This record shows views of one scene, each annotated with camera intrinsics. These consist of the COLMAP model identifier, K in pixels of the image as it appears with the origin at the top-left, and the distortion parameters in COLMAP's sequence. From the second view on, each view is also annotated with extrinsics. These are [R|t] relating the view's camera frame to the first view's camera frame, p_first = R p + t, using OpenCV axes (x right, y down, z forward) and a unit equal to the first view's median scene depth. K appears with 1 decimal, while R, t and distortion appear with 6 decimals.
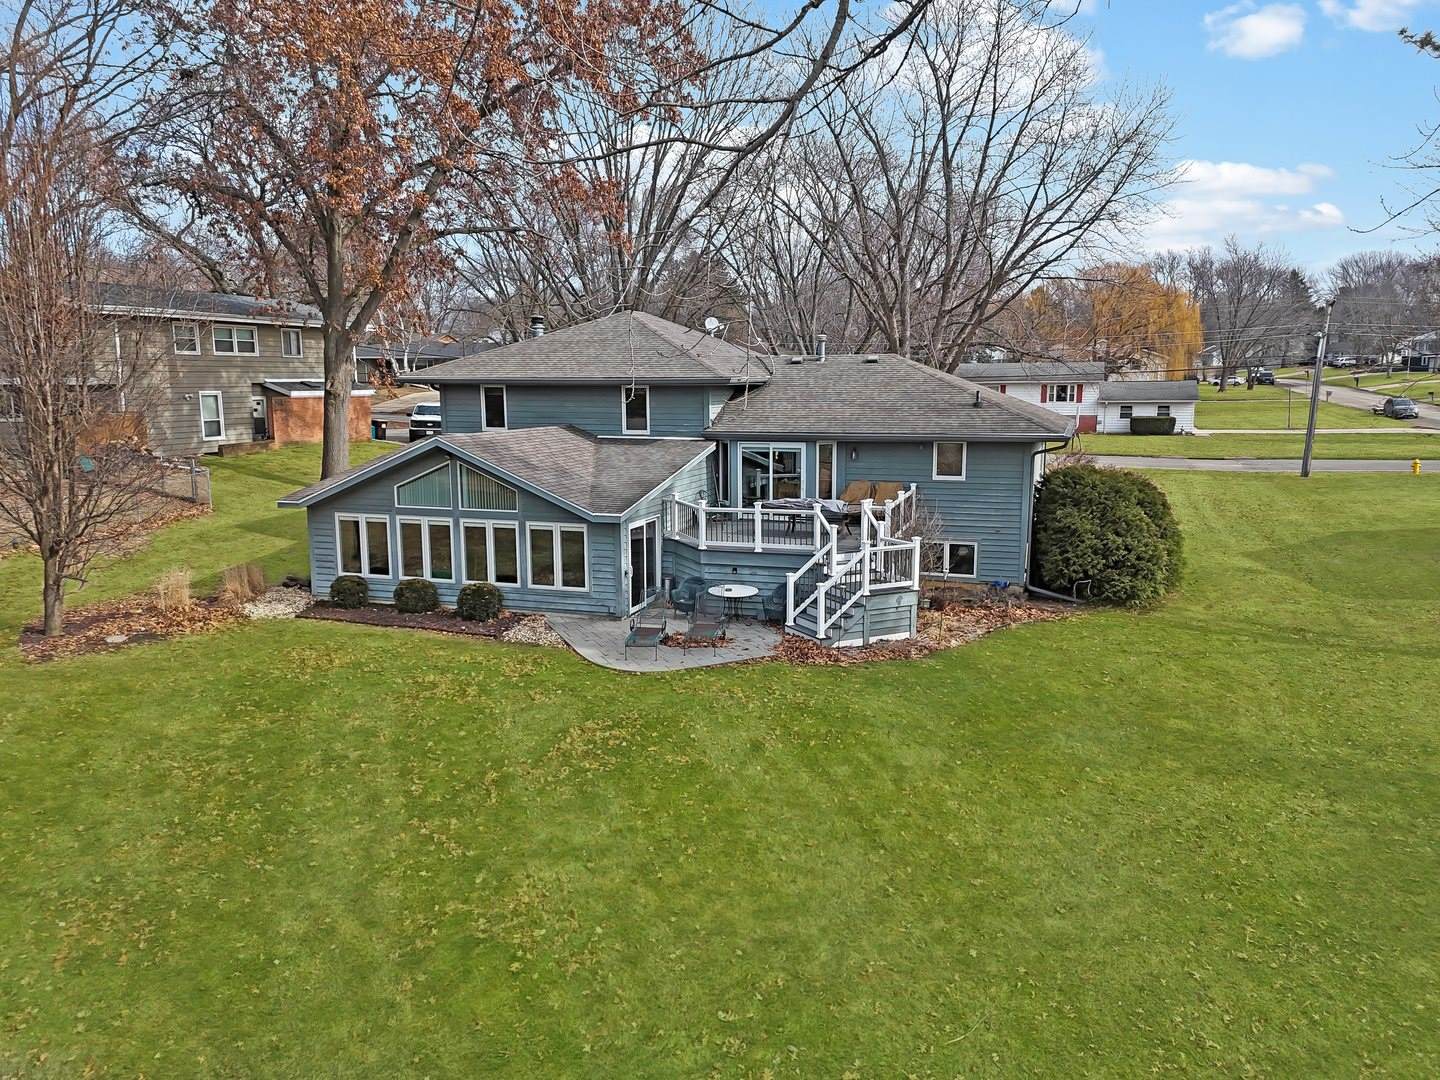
lens RADIAL K [[1048.4, 0, 720.0], [0, 1048.4, 540.0], [0, 0, 1]] dist [0.112997, -0.118332]
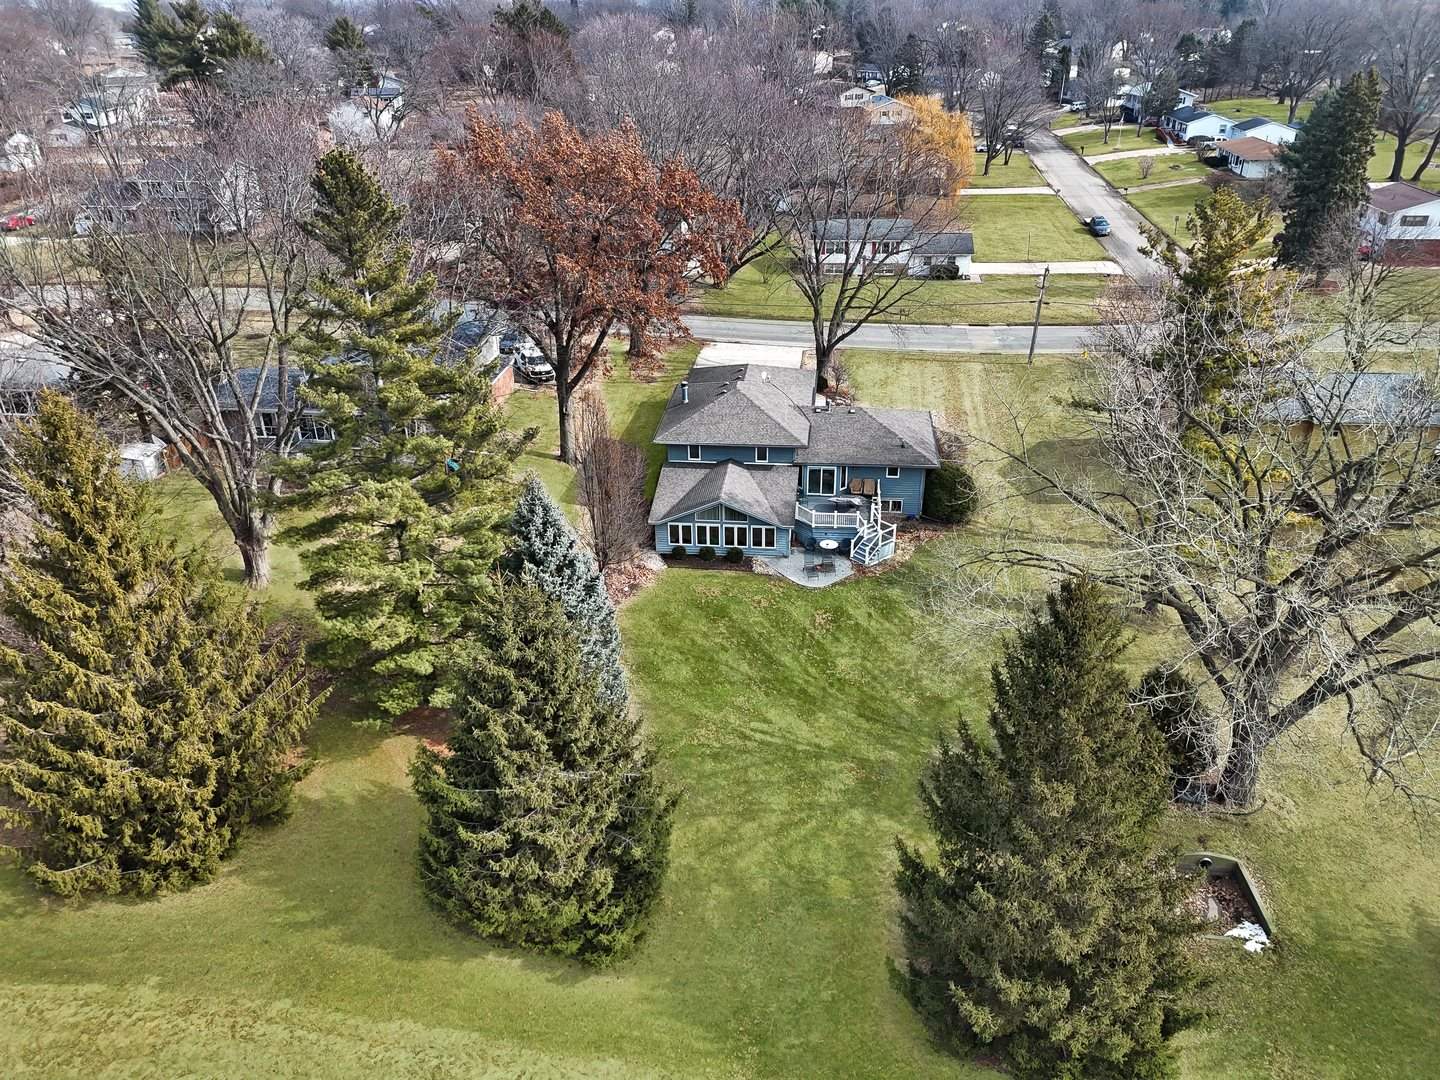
lens RADIAL K [[1048.4, 0, 720.0], [0, 1048.4, 540.0], [0, 0, 1]] dist [0.112997, -0.118332]
pose [[0.975754, -0.111738, 0.188197, -0.735006], [0.047014, 0.946796, 0.318382, -0.800308], [-0.213759, -0.301815, 0.929093, -1.408076]]
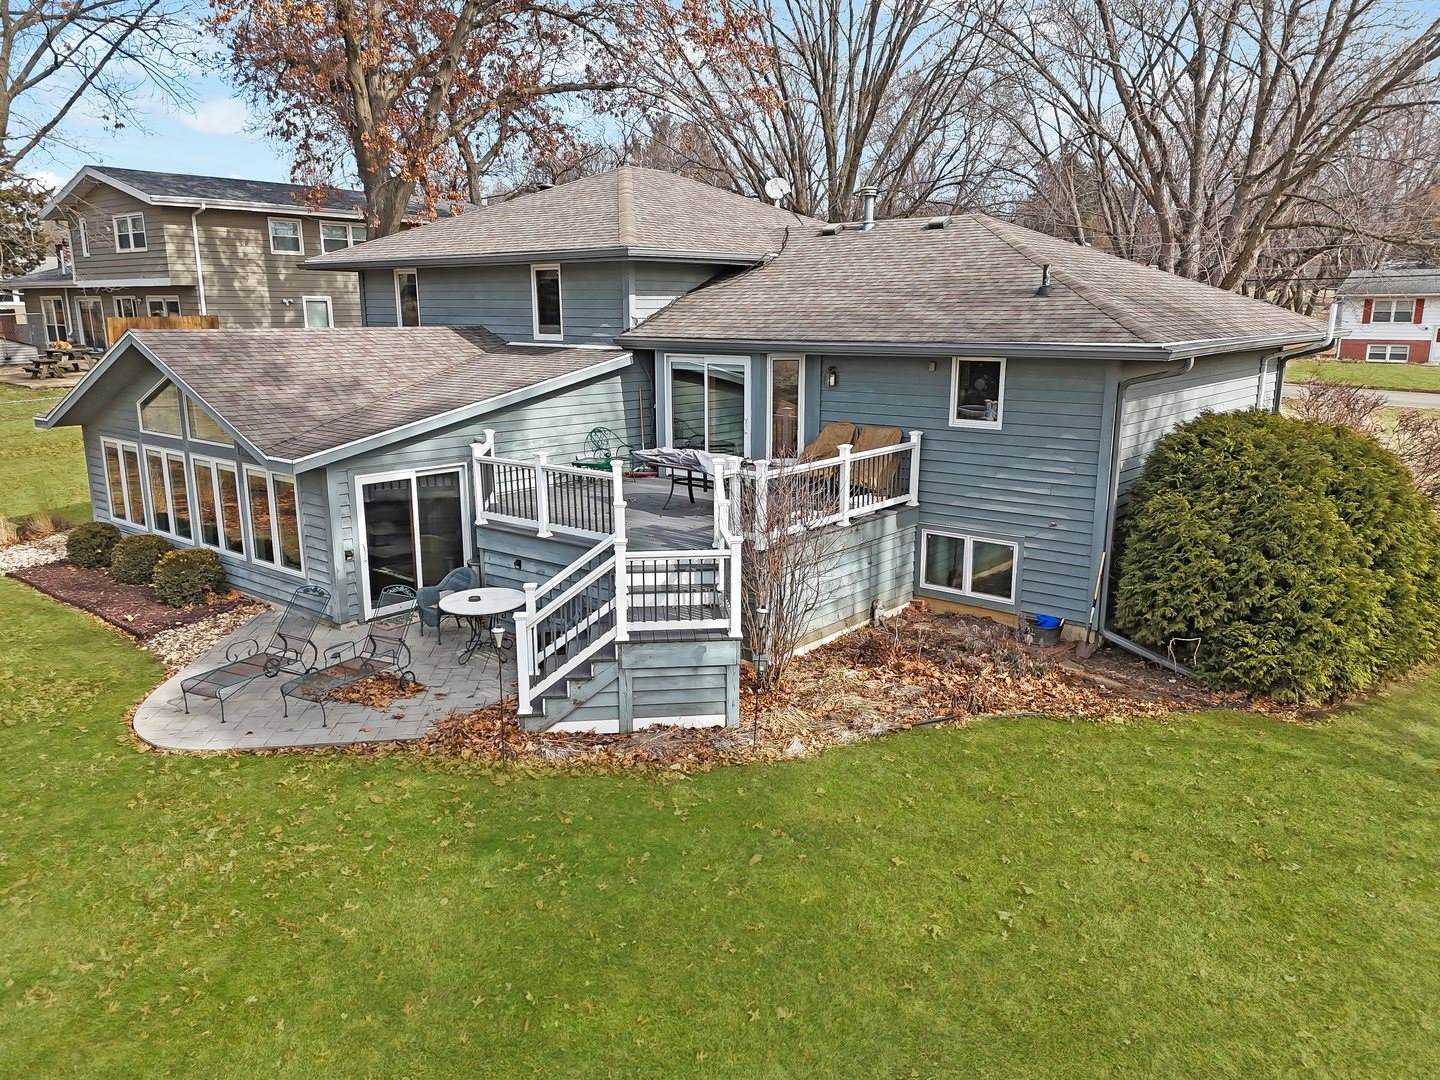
lens RADIAL K [[1048.4, 0, 720.0], [0, 1048.4, 540.0], [0, 0, 1]] dist [0.112997, -0.118332]
pose [[0.933770, 0.079018, -0.349042, 0.317315], [-0.055947, 0.995559, 0.075709, -0.035087], [0.353475, -0.051167, 0.934044, 0.459852]]
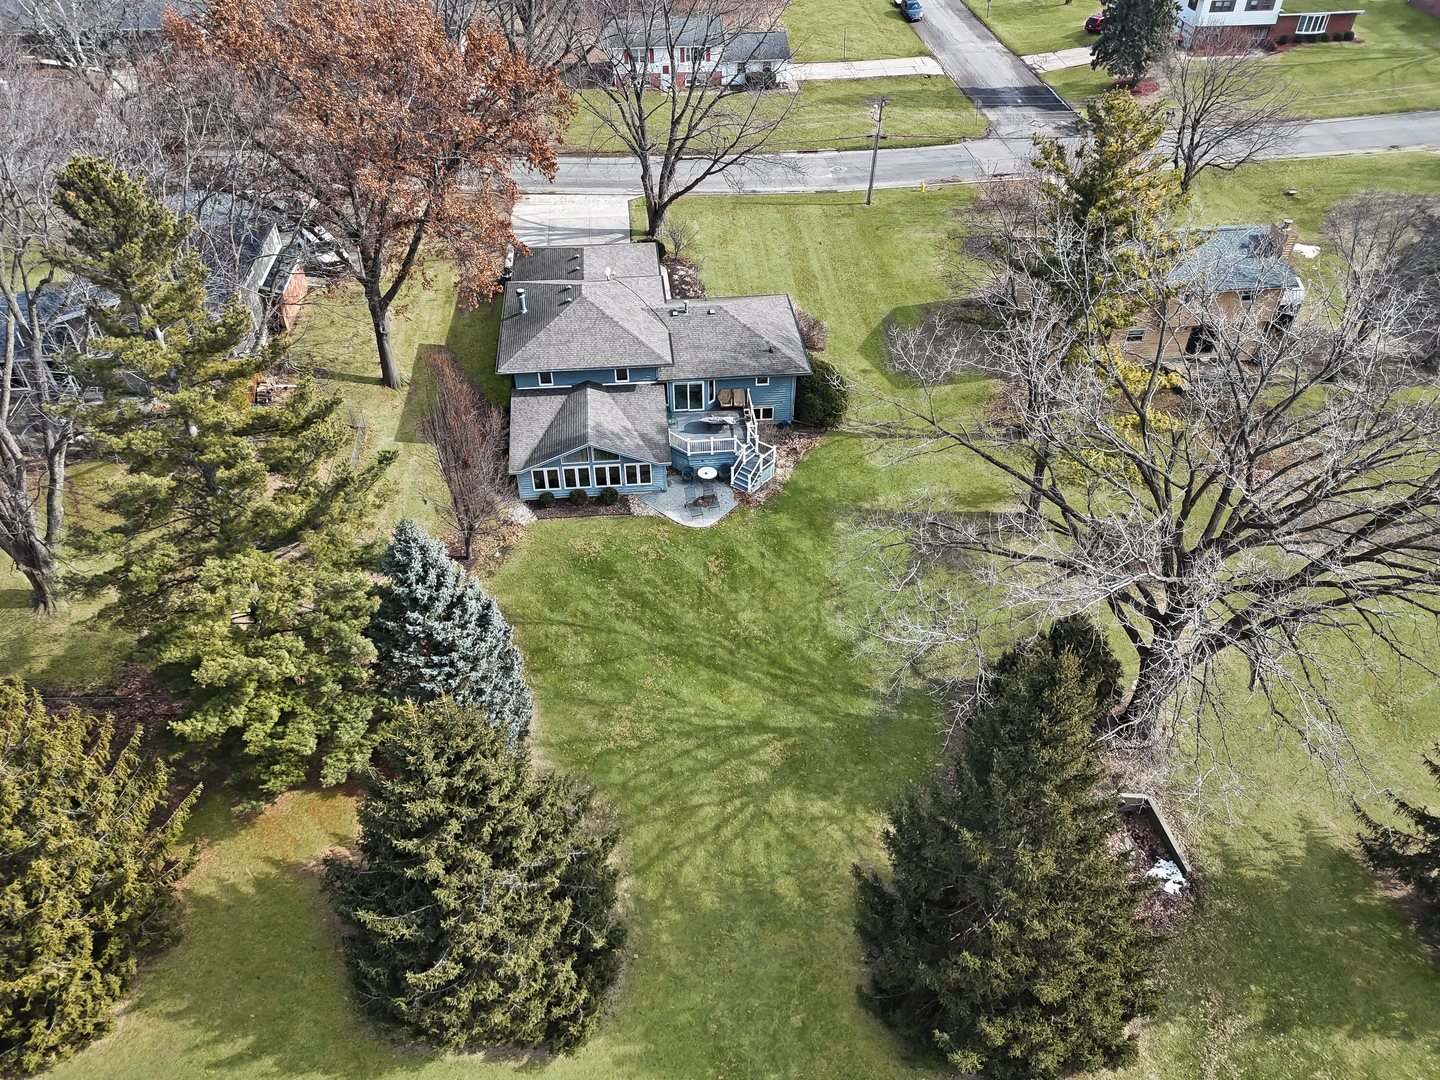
lens RADIAL K [[1045.2, 0, 720.0], [0, 1045.2, 540.0], [0, 0, 1]] dist [0.105976, -0.110130]
pose [[0.908566, -0.268384, 0.320122, -0.777533], [0.064194, 0.846914, 0.527841, -1.097145], [-0.412780, -0.459028, 0.786706, -1.054942]]
